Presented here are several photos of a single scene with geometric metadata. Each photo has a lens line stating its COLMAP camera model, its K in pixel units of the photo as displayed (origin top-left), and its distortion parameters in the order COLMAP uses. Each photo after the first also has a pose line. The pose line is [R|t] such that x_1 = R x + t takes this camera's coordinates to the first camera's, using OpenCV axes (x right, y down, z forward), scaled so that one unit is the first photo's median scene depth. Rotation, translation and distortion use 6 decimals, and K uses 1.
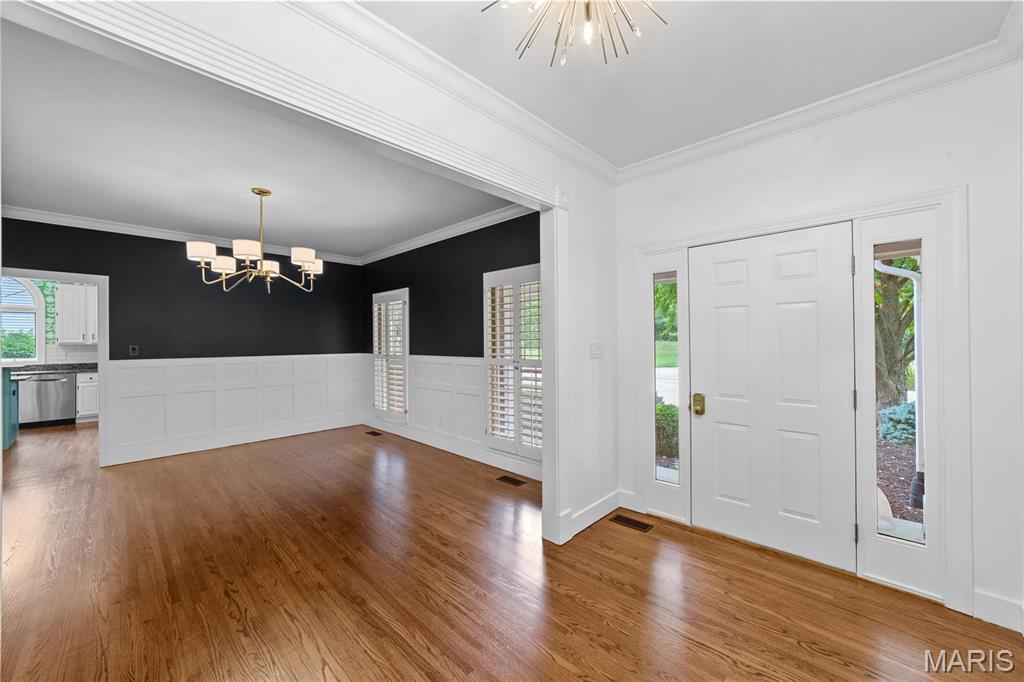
lens RADIAL K [[394.7, 0, 507.5], [0, 394.7, 347.4], [0, 0, 1]] dist [-0.000941, 0.000483]
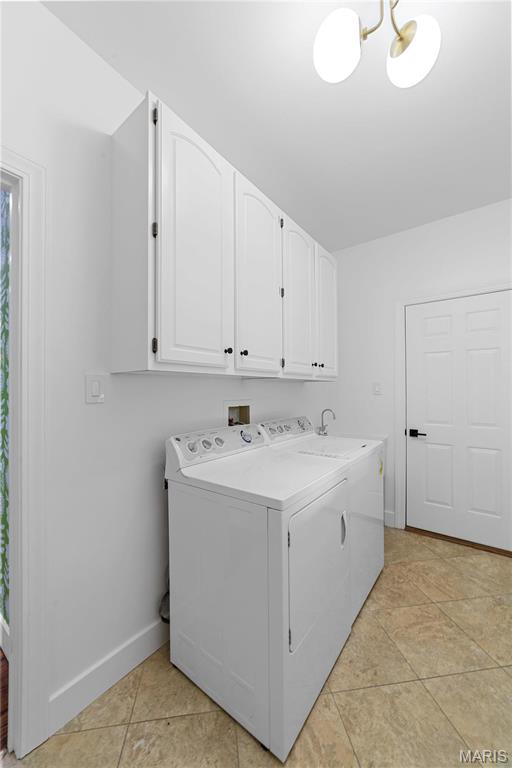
lens RADIAL K [[296.0, 0, 258.3], [0, 296.0, 380.0], [0, 0, 1]] dist [-0.000941, 0.000483]
pose [[0.990562, -0.006130, 0.136925, -0.131683], [0.008886, 0.999770, -0.019523, 0.000408], [-0.136774, 0.020556, 0.990389, 0.124643]]
